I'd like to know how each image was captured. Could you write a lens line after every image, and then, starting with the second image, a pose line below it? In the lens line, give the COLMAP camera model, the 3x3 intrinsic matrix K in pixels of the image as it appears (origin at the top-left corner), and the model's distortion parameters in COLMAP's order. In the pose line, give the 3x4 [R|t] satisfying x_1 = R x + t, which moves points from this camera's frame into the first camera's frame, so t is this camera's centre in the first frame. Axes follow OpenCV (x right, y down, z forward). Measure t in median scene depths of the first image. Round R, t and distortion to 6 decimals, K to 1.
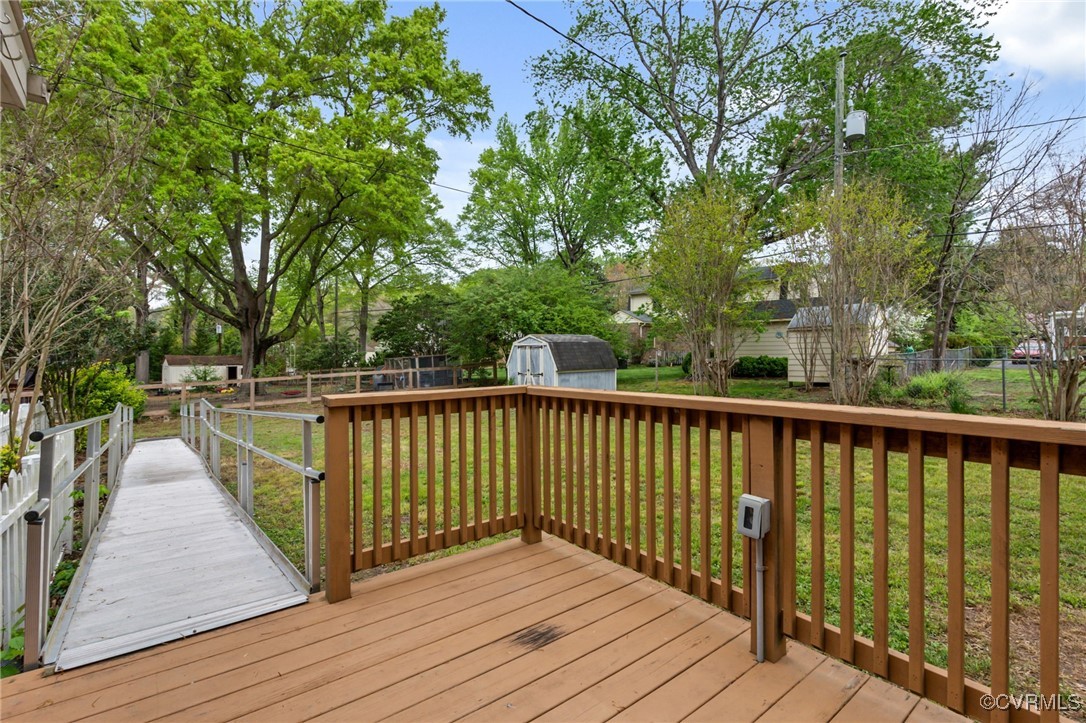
lens RADIAL K [[503.1, 0, 542.5], [0, 503.1, 357.4], [0, 0, 1]] dist [-0.003509, 0.000003]
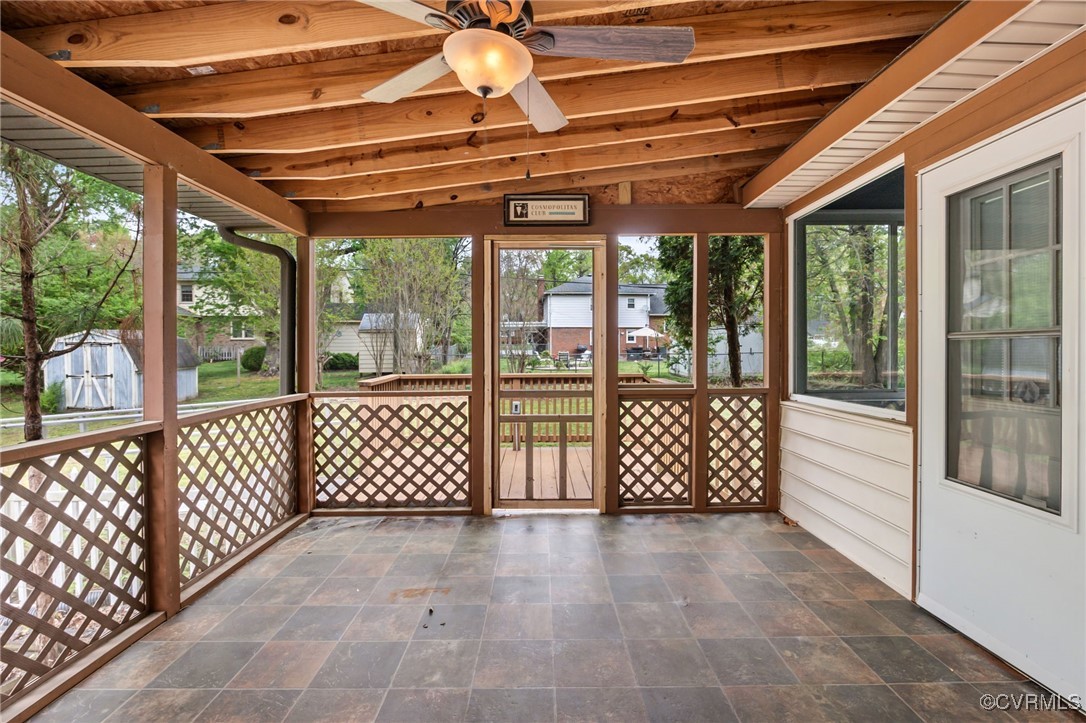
lens RADIAL K [[503.1, 0, 542.5], [0, 503.1, 357.4], [0, 0, 1]] dist [-0.003509, 0.000003]
pose [[0.618561, -0.016840, 0.785557, -0.223289], [0.006298, 0.999844, 0.016474, -0.007843], [-0.785712, -0.005242, 0.618570, -0.128698]]
